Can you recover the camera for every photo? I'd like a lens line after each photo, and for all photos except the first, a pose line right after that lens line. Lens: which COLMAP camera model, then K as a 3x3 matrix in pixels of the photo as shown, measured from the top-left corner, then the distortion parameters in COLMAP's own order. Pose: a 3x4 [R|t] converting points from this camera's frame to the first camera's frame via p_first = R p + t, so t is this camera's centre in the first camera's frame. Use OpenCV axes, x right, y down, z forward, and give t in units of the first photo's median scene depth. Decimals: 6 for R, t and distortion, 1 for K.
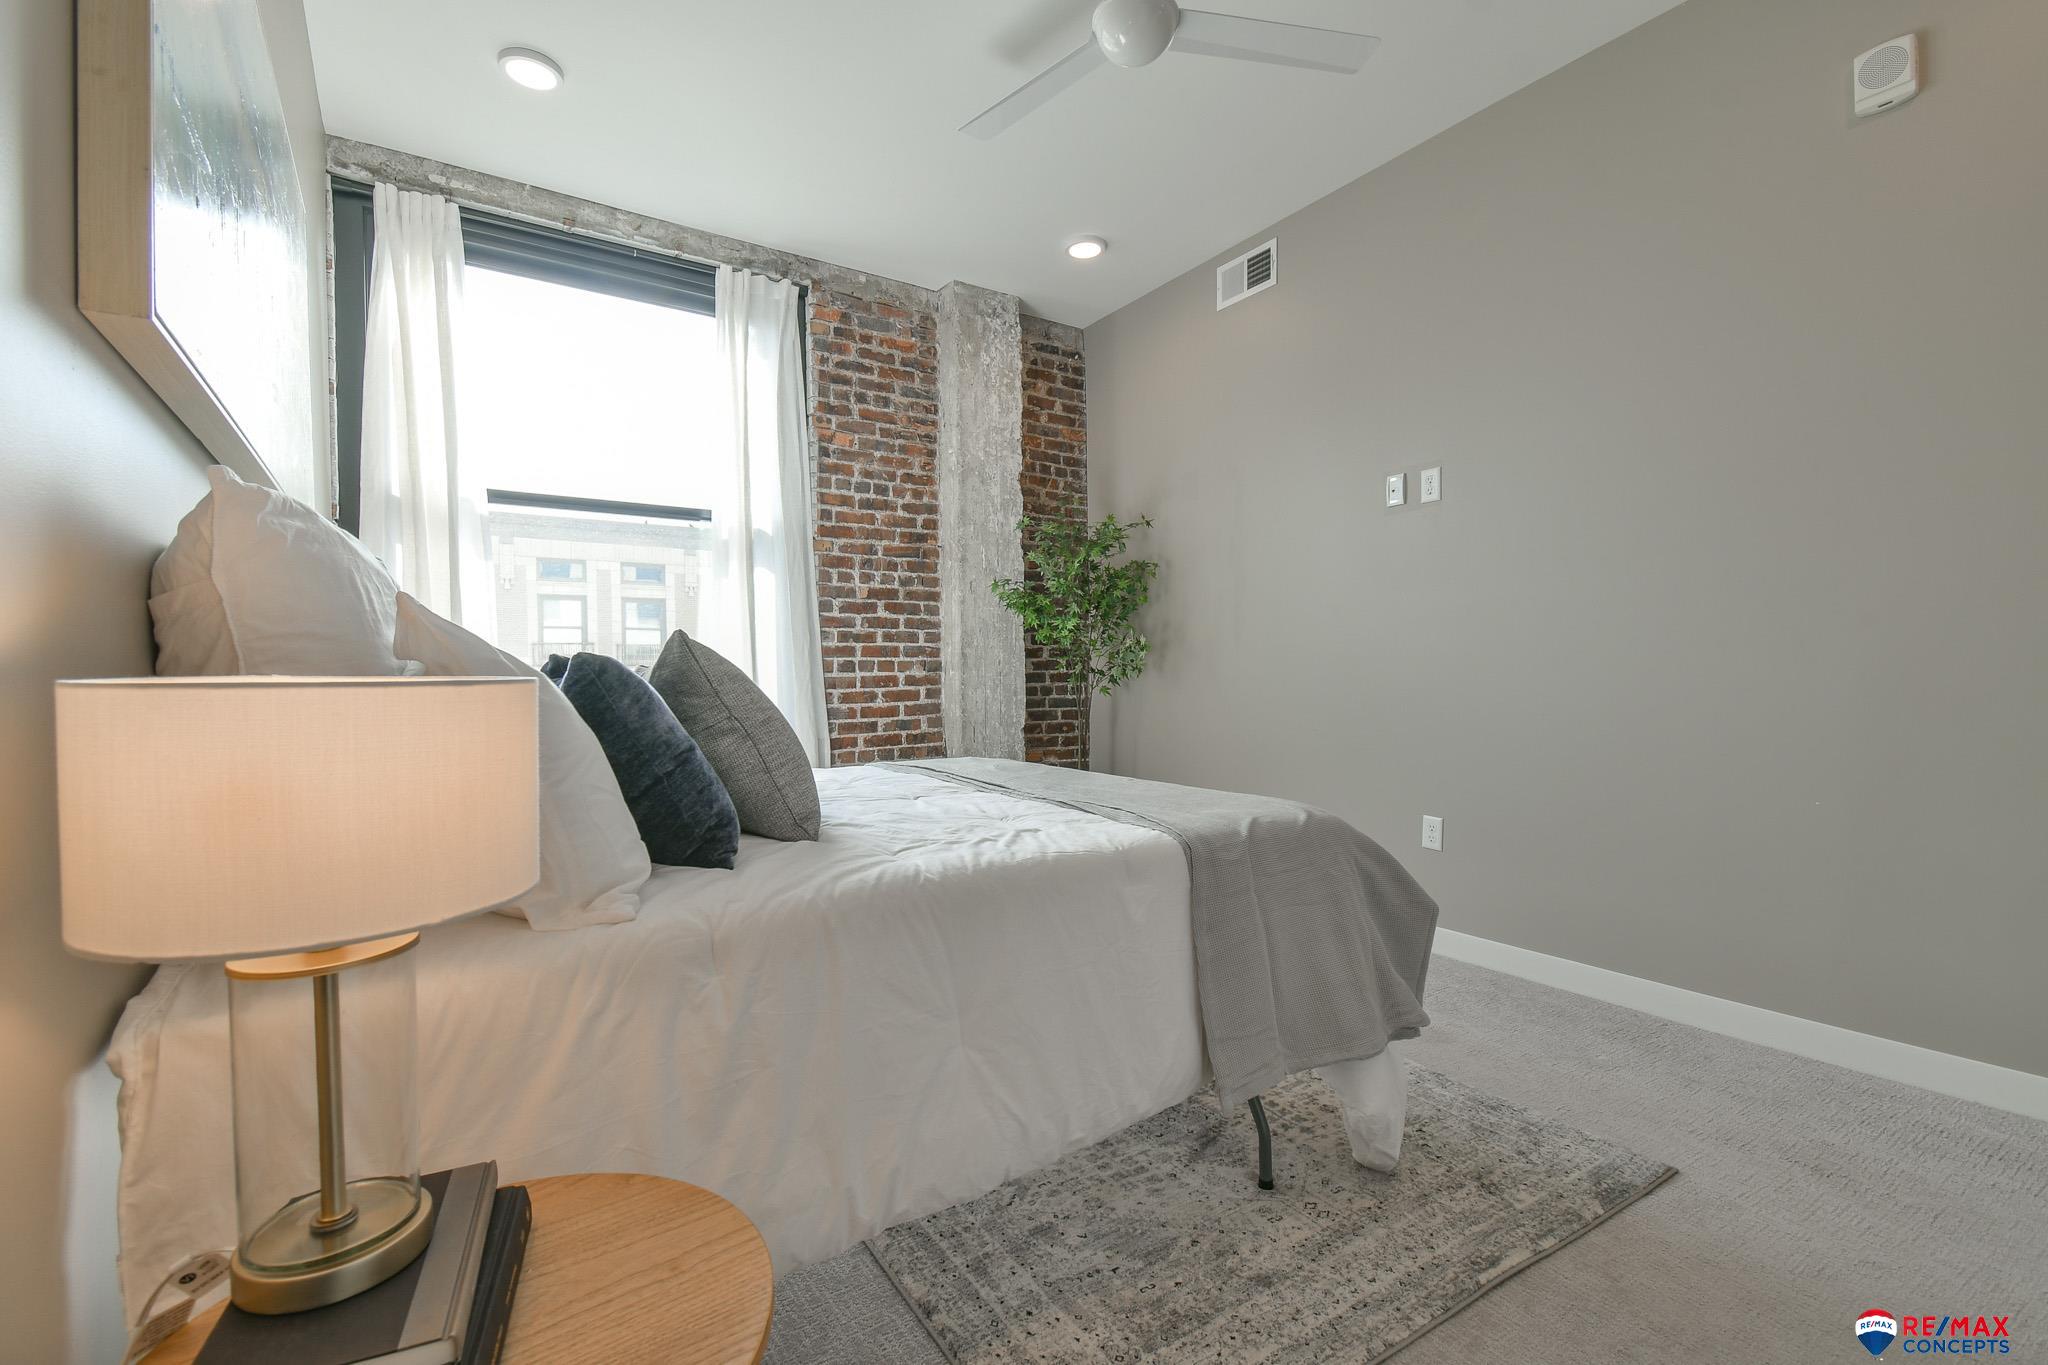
lens RADIAL K [[890.3, 0, 1011.2], [0, 890.3, 681.6], [0, 0, 1]] dist [0.042054, -0.023534]
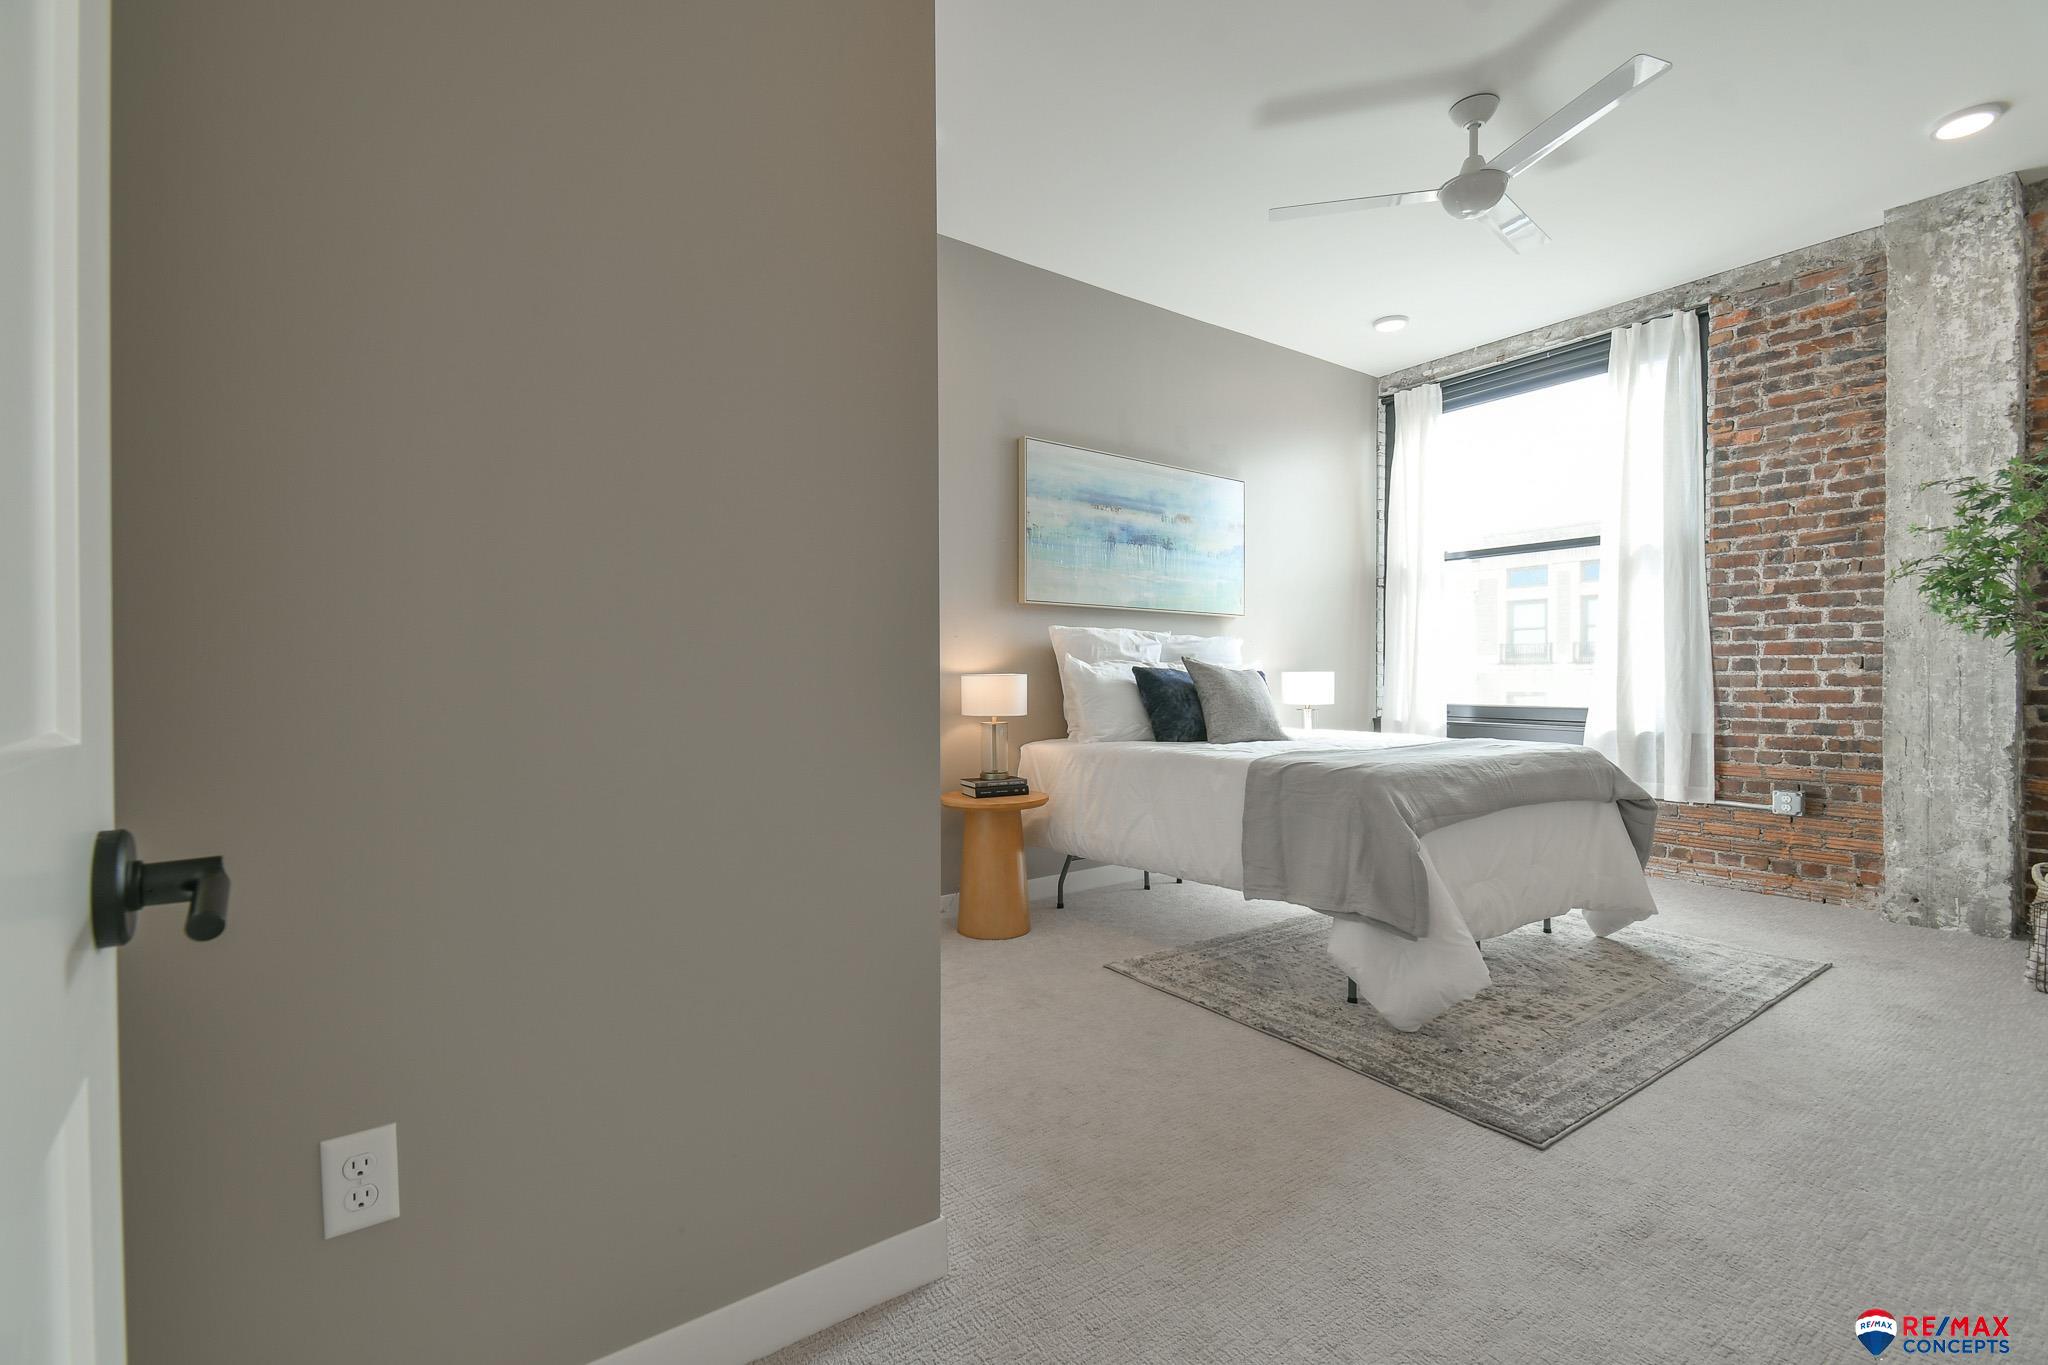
lens RADIAL K [[890.3, 0, 1026.3], [0, 890.3, 678.9], [0, 0, 1]] dist [0.042054, -0.023534]
pose [[0.046685, 0.015495, -0.998789, 0.772514], [-0.007108, 0.999860, 0.015180, -0.010738], [0.998884, 0.006390, 0.046788, 0.150181]]
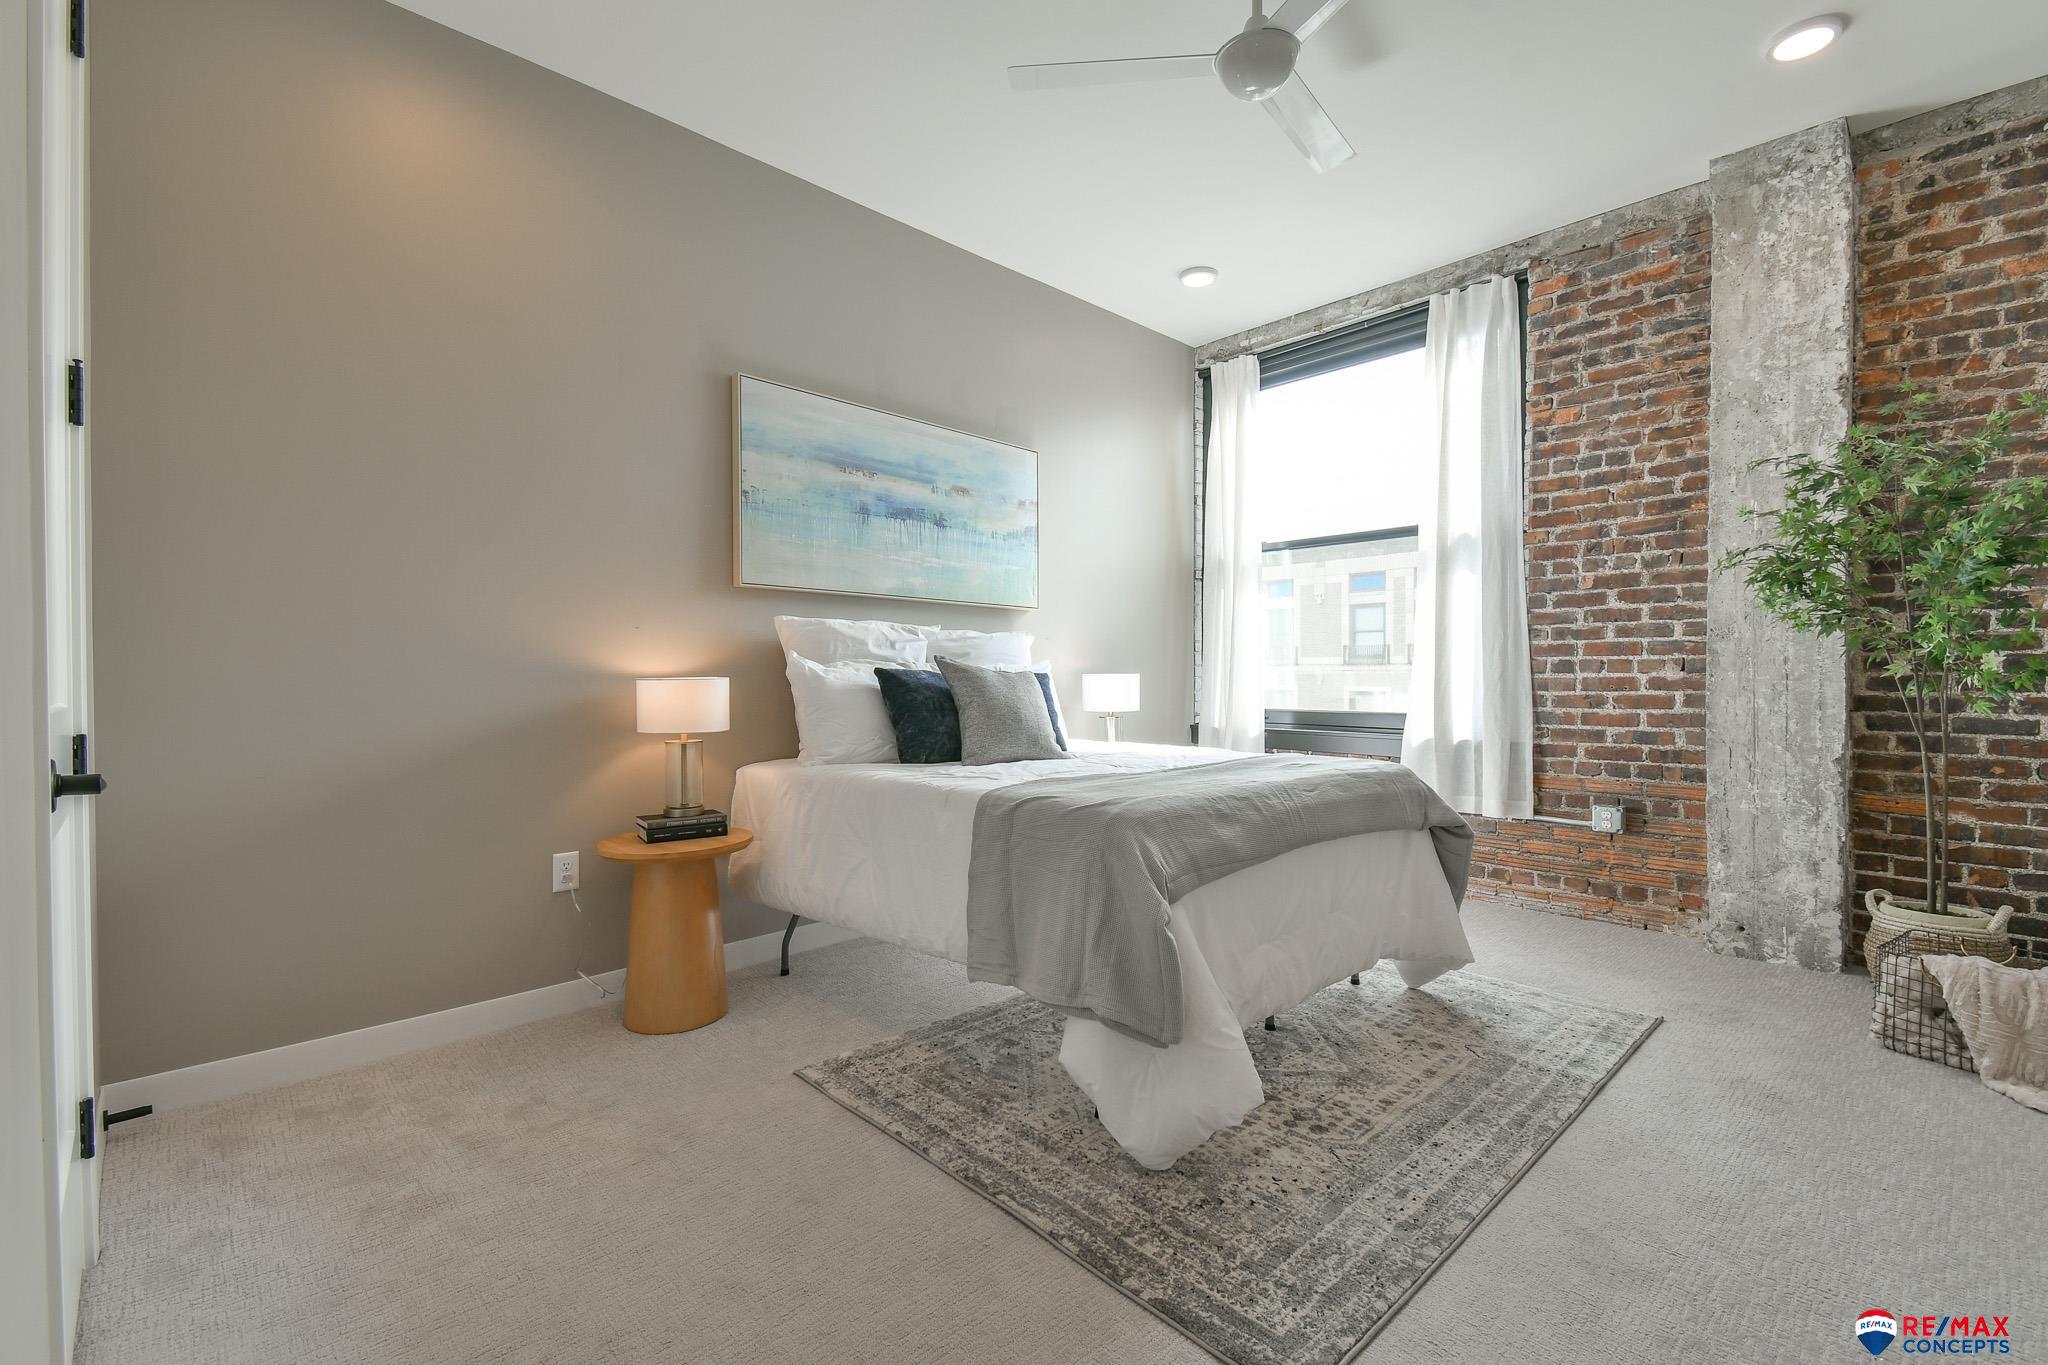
lens RADIAL K [[890.3, 0, 1024.5], [0, 890.3, 677.6], [0, 0, 1]] dist [0.042054, -0.023534]
pose [[0.184521, 0.014158, -0.982727, 0.600705], [-0.008499, 0.999882, 0.012809, -0.012647], [0.982792, 0.005989, 0.184619, 0.289514]]
